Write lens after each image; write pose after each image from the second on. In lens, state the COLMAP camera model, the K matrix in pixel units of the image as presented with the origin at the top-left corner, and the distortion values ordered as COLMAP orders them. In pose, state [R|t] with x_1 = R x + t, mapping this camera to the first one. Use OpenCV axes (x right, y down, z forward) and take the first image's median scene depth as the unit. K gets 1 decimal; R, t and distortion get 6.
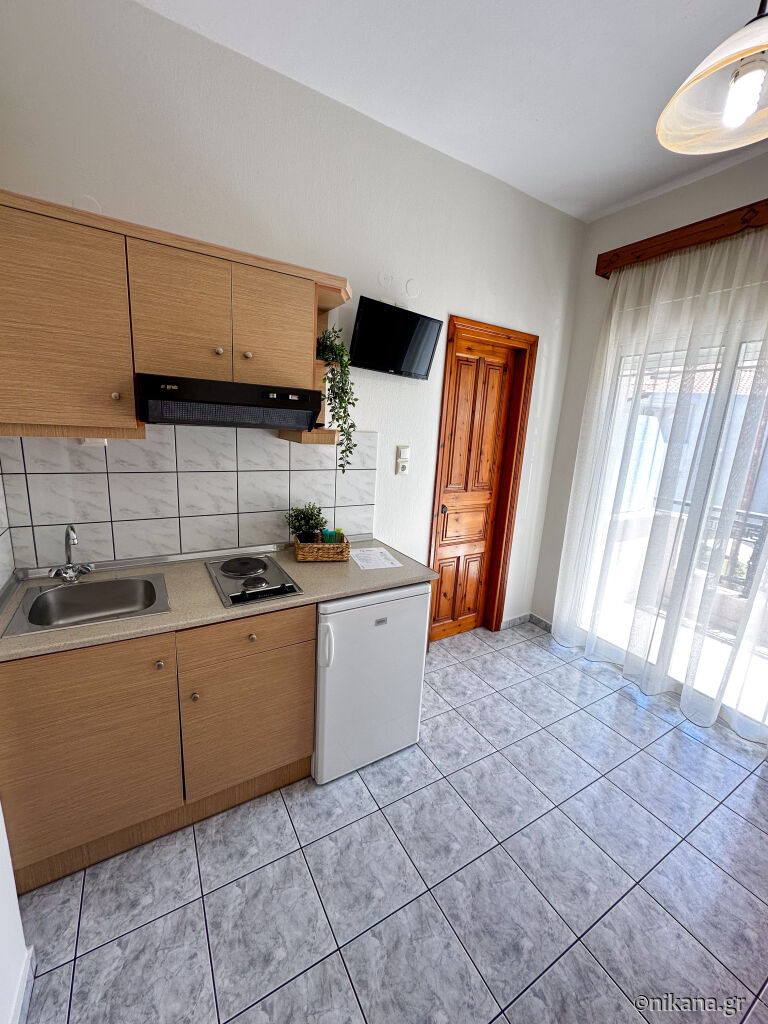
lens RADIAL K [[408.2, 0, 382.9], [0, 408.2, 508.0], [0, 0, 1]] dist [0.004342, -0.000725]
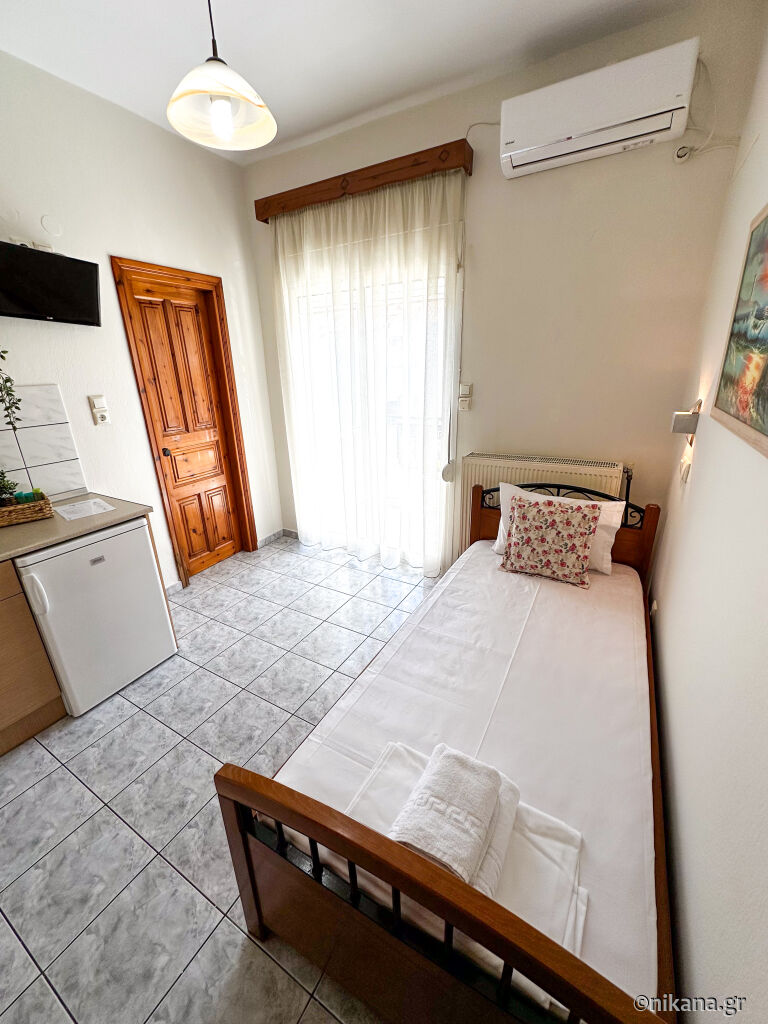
lens RADIAL K [[408.2, 0, 375.5], [0, 408.2, 507.4], [0, 0, 1]] dist [0.004342, -0.000725]
pose [[0.870509, -0.234565, 0.432659, 0.135216], [0.172031, 0.968684, 0.179043, 0.047196], [-0.461108, -0.081428, 0.883600, -0.204330]]
